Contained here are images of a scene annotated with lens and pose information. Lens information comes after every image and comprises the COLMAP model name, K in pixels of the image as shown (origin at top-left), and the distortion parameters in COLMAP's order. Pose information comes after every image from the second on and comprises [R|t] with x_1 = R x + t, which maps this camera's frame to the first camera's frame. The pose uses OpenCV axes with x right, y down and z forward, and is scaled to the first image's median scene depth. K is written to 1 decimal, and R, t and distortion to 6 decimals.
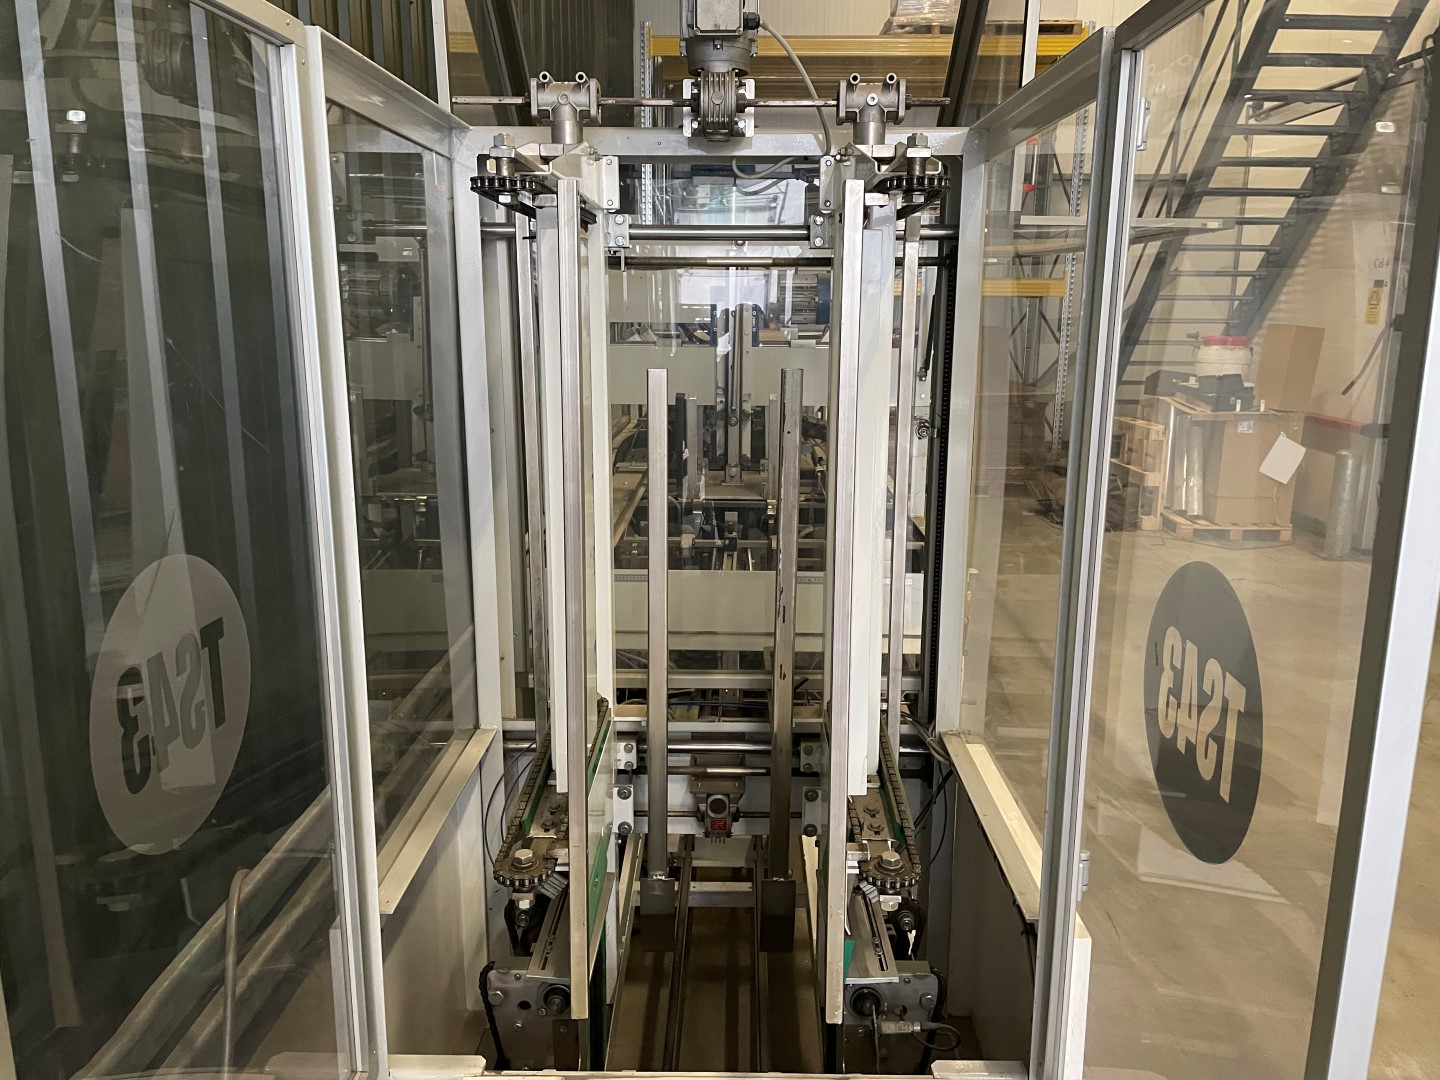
lens RADIAL K [[1098.8, 0, 720.0], [0, 1098.8, 540.0], [0, 0, 1]] dist [0.090404, -0.122025]
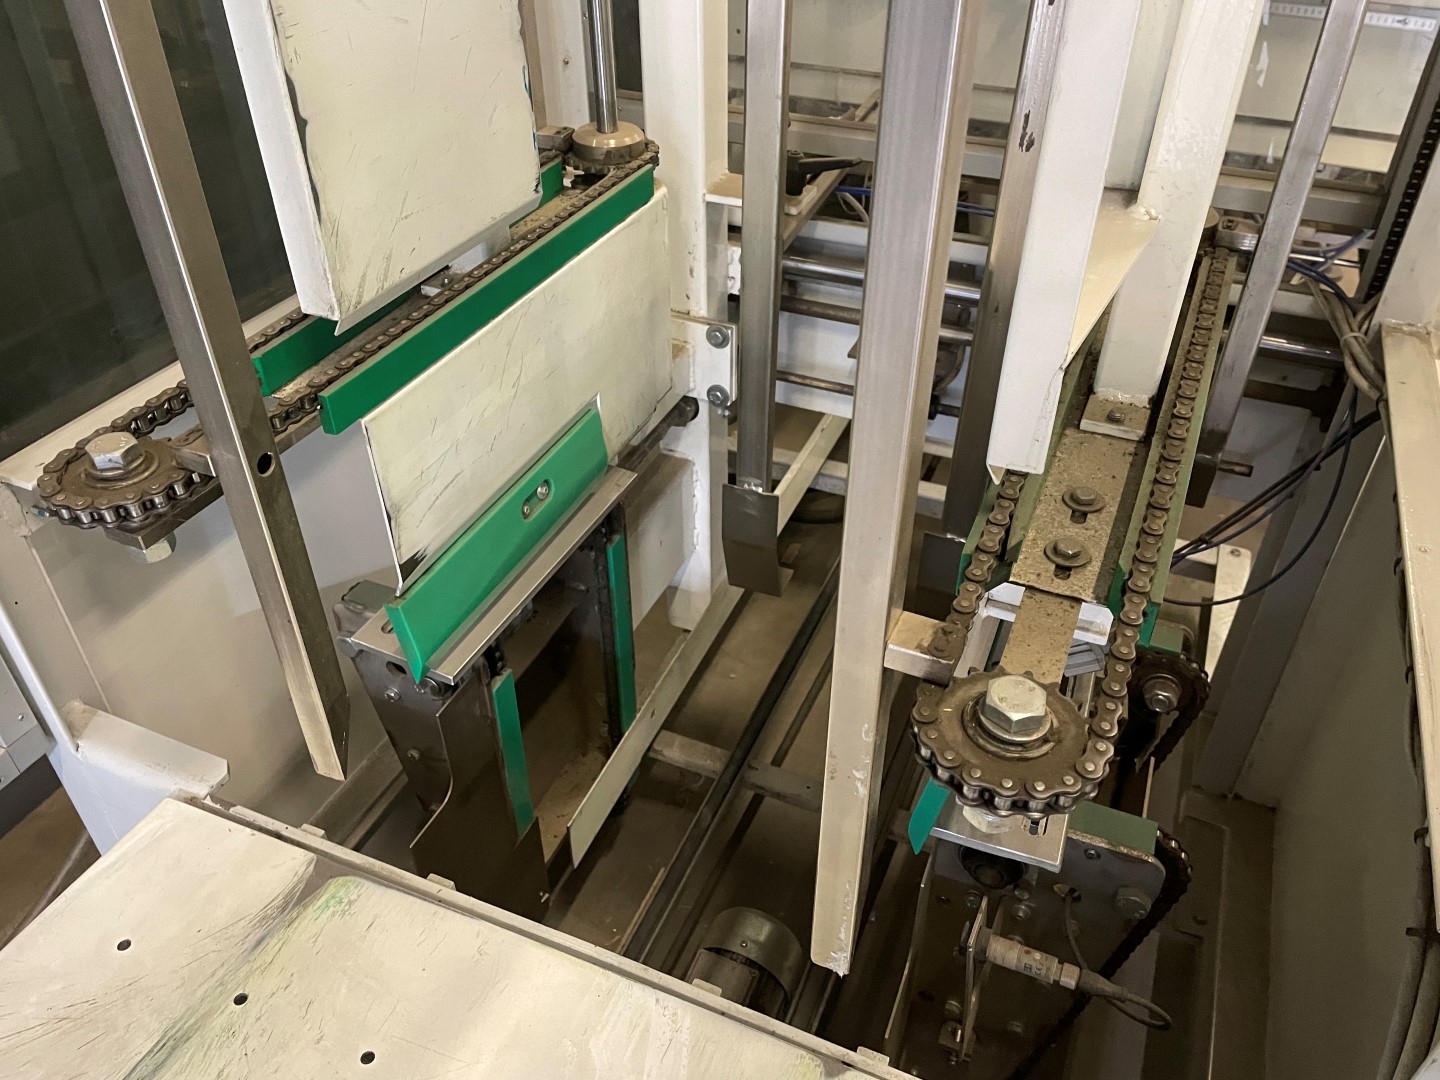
lens RADIAL K [[1098.8, 0, 720.0], [0, 1098.8, 540.0], [0, 0, 1]] dist [0.090404, -0.122025]
pose [[0.925770, 0.230124, -0.299987, 0.109036], [-0.084271, 0.899067, 0.429624, 0.082295], [0.368576, -0.372453, 0.851722, 0.492868]]
